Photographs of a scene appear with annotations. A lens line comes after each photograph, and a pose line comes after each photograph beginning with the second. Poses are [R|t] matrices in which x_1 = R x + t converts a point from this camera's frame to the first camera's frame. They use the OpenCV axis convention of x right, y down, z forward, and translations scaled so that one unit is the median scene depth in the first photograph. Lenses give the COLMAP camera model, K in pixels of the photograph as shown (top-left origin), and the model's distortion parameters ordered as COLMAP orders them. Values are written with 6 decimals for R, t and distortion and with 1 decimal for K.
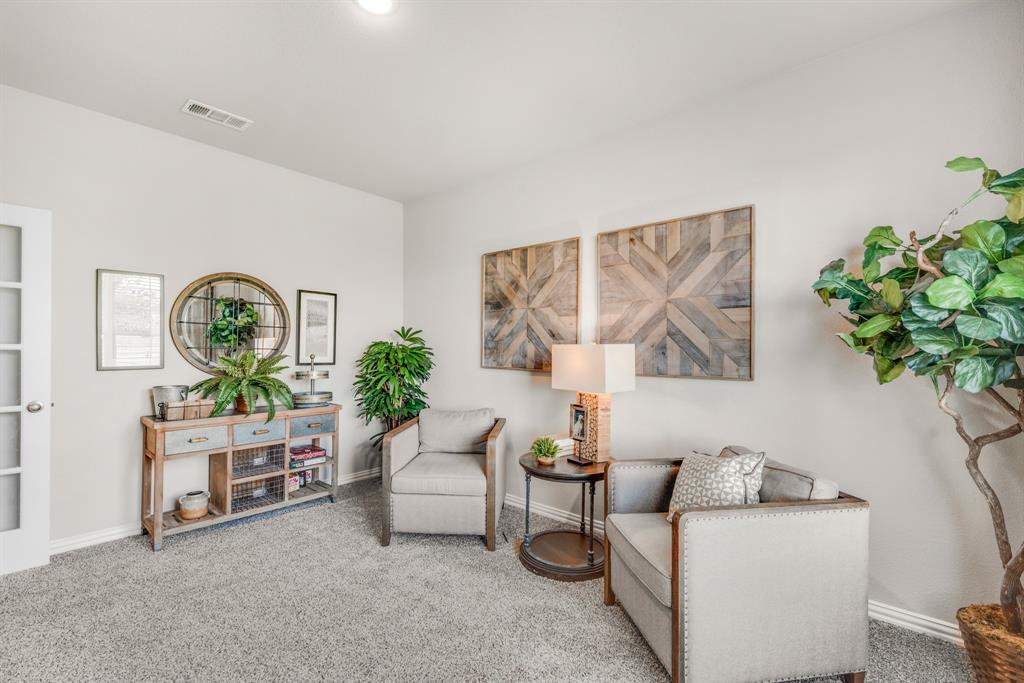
lens RADIAL K [[463.8, 0, 510.9], [0, 463.8, 347.8], [0, 0, 1]] dist [0.001361, 0.000076]
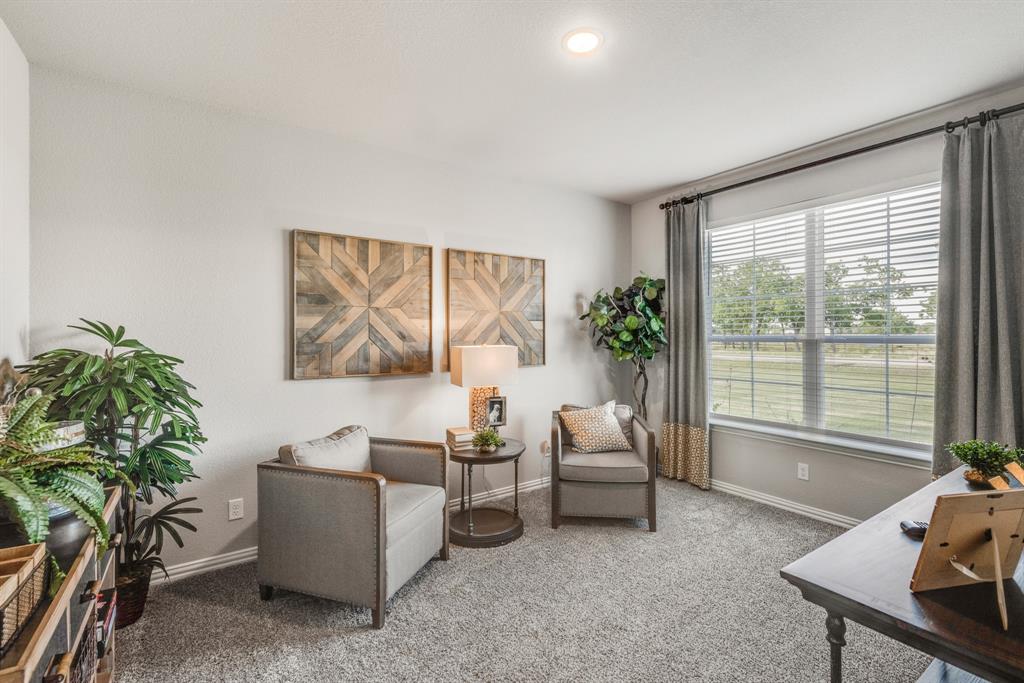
lens RADIAL K [[463.8, 0, 510.8], [0, 463.8, 334.1], [0, 0, 1]] dist [0.001361, 0.000076]
pose [[0.225140, 0.001656, 0.974325, -0.881602], [0.011185, 0.999928, -0.004284, -0.028719], [-0.974262, 0.011862, 0.225105, 0.595793]]
